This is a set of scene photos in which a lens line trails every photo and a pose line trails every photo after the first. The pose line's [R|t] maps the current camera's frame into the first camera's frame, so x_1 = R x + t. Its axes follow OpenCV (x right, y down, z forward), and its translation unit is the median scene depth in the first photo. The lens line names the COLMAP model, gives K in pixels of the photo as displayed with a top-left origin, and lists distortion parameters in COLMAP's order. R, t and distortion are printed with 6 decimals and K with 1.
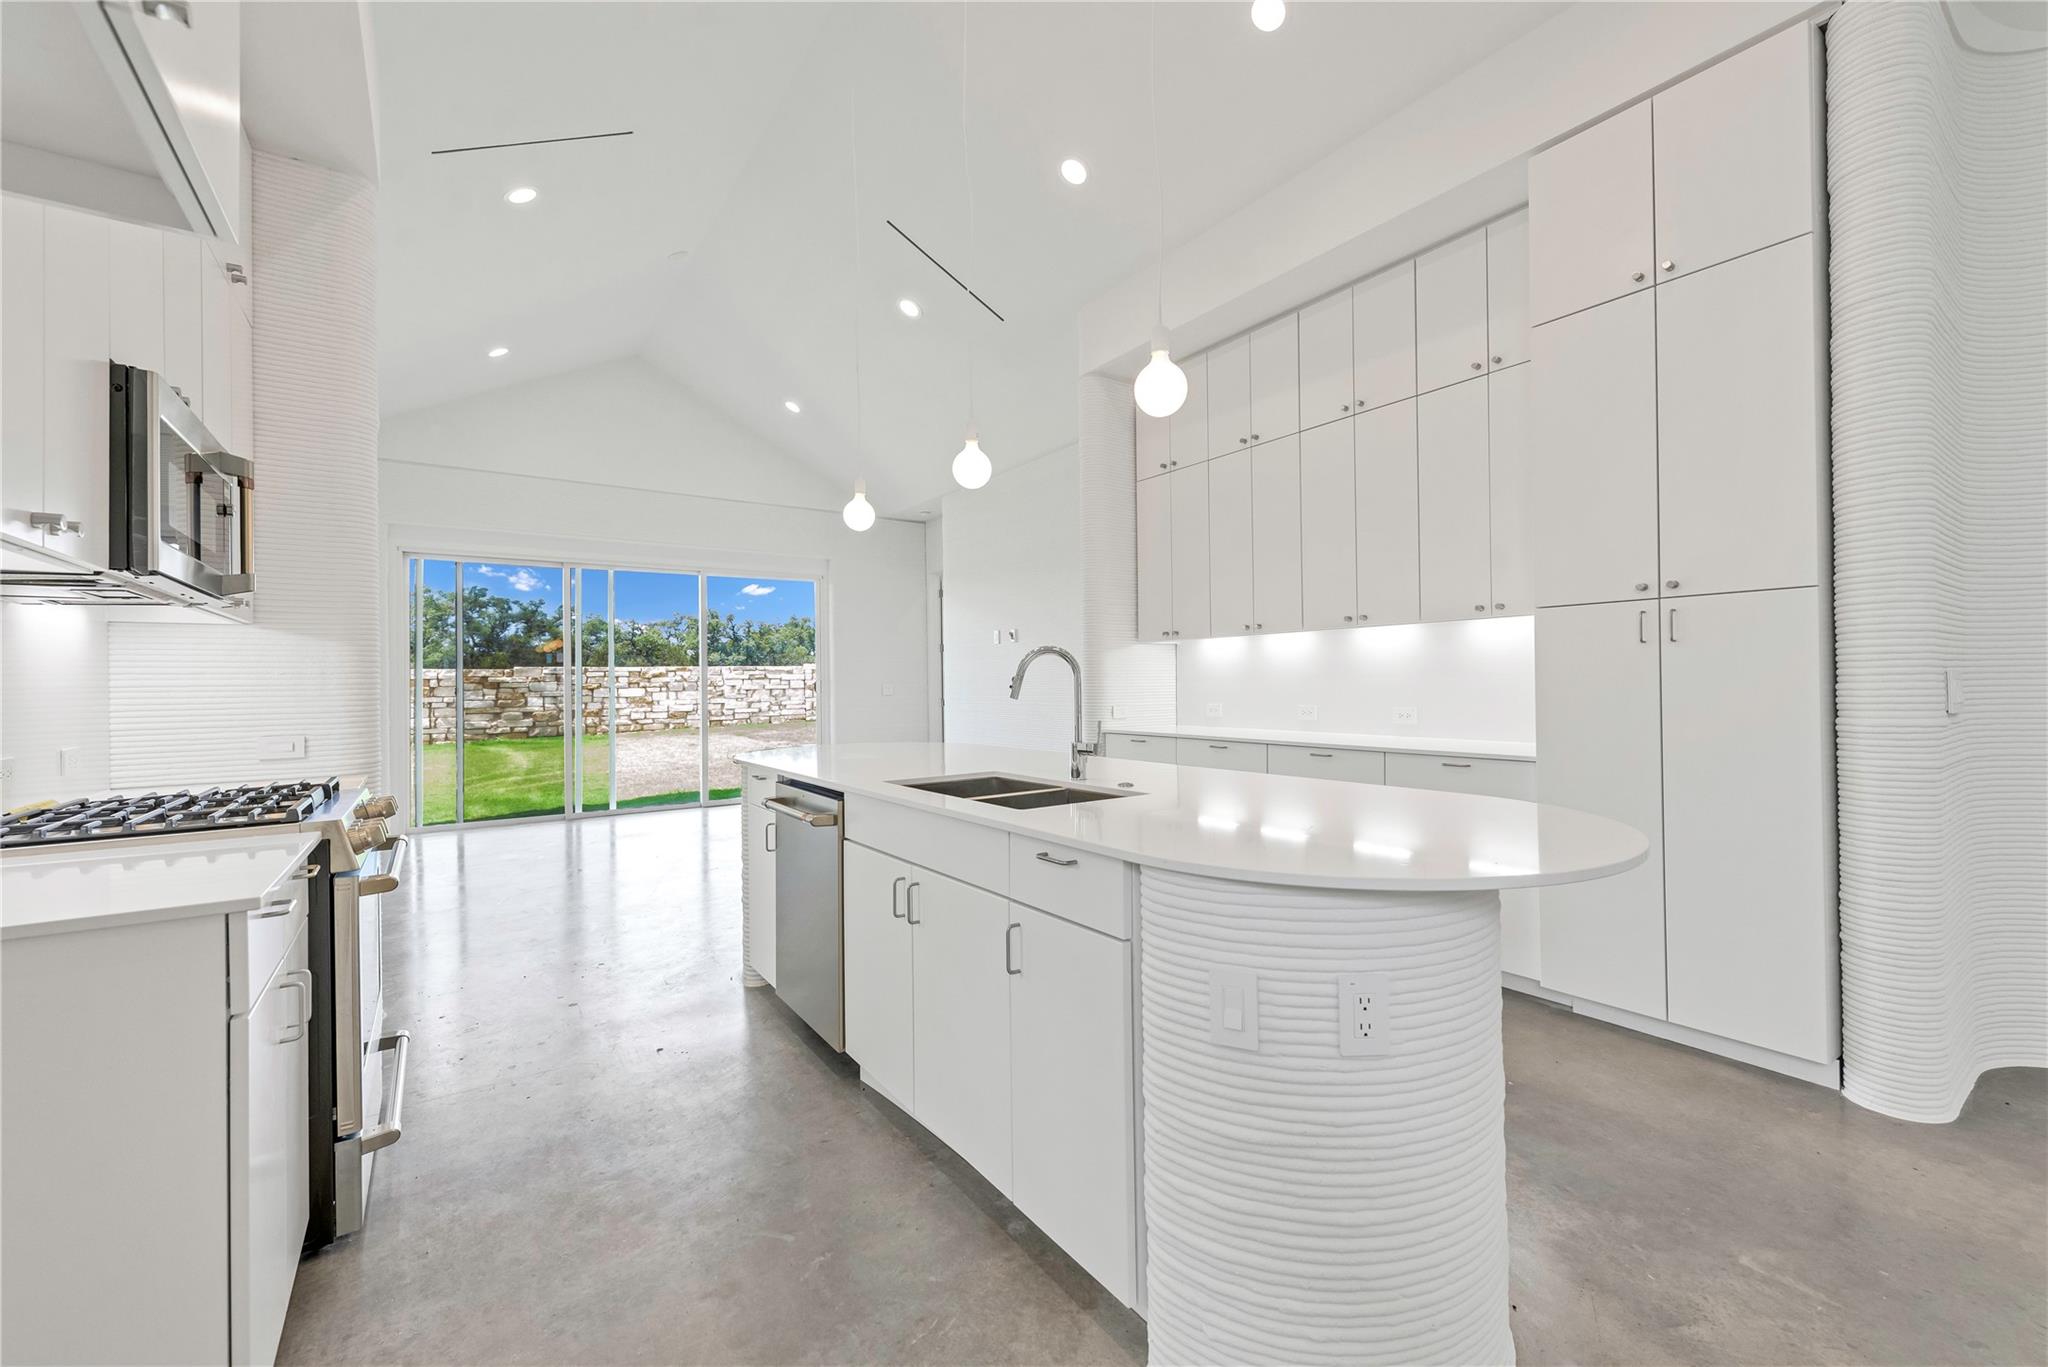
lens RADIAL K [[834.3, 0, 1049.7], [0, 834.3, 679.9], [0, 0, 1]] dist [0.012924, -0.000234]
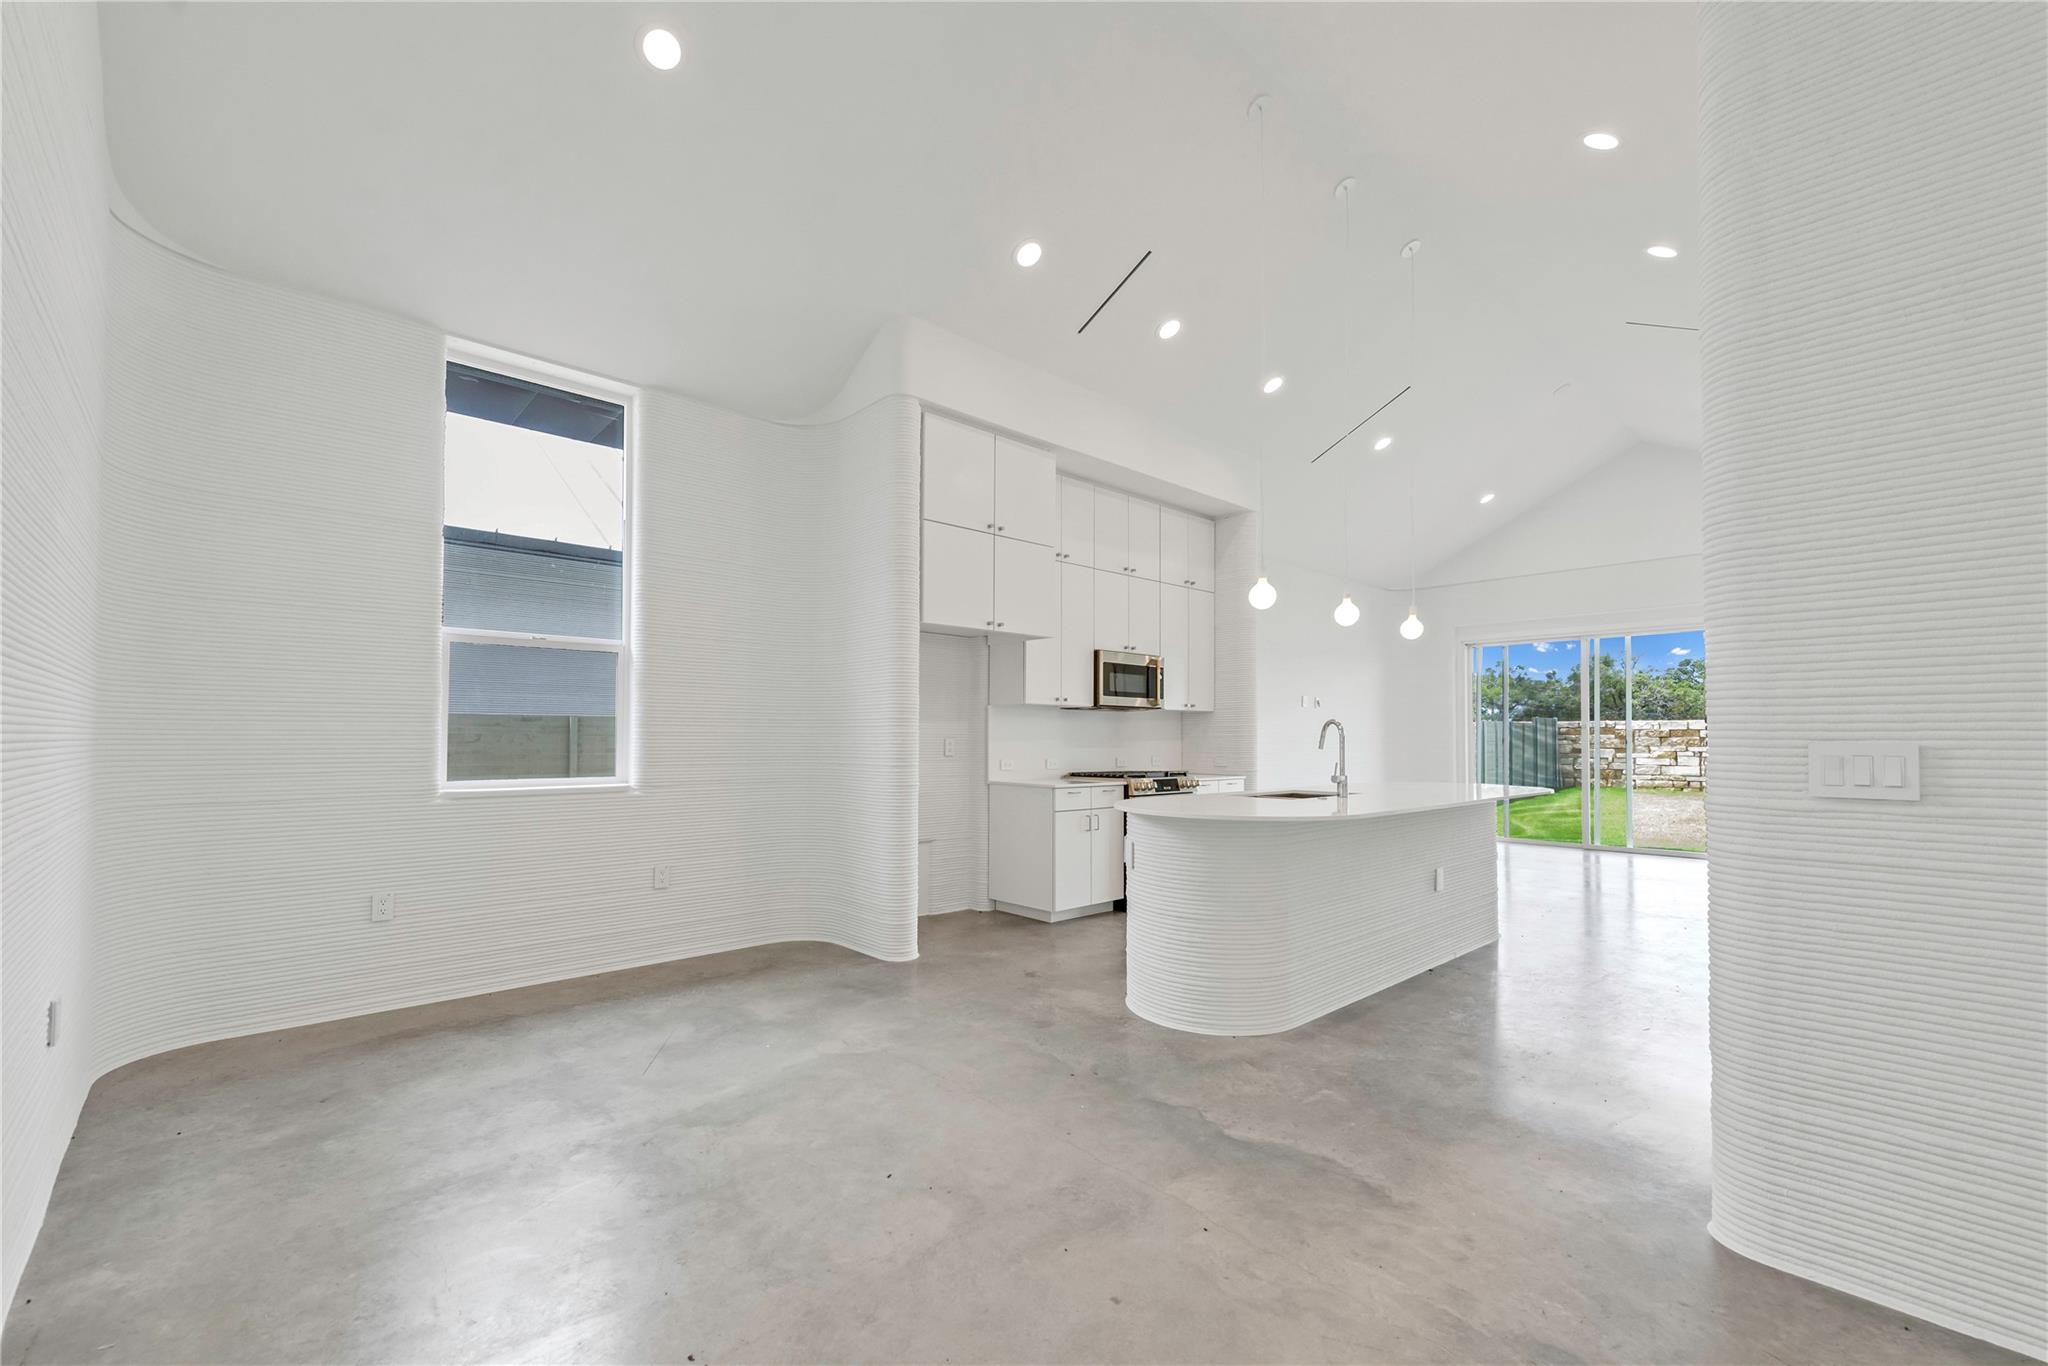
lens RADIAL K [[826.9, 0, 999.2], [0, 826.9, 721.6], [0, 0, 1]] dist [0.016021, -0.000087]
pose [[0.100389, -0.006429, -0.994927, 0.216645], [-0.000973, 0.999978, -0.006560, -0.003103], [0.994948, 0.001627, 0.100381, 0.016931]]
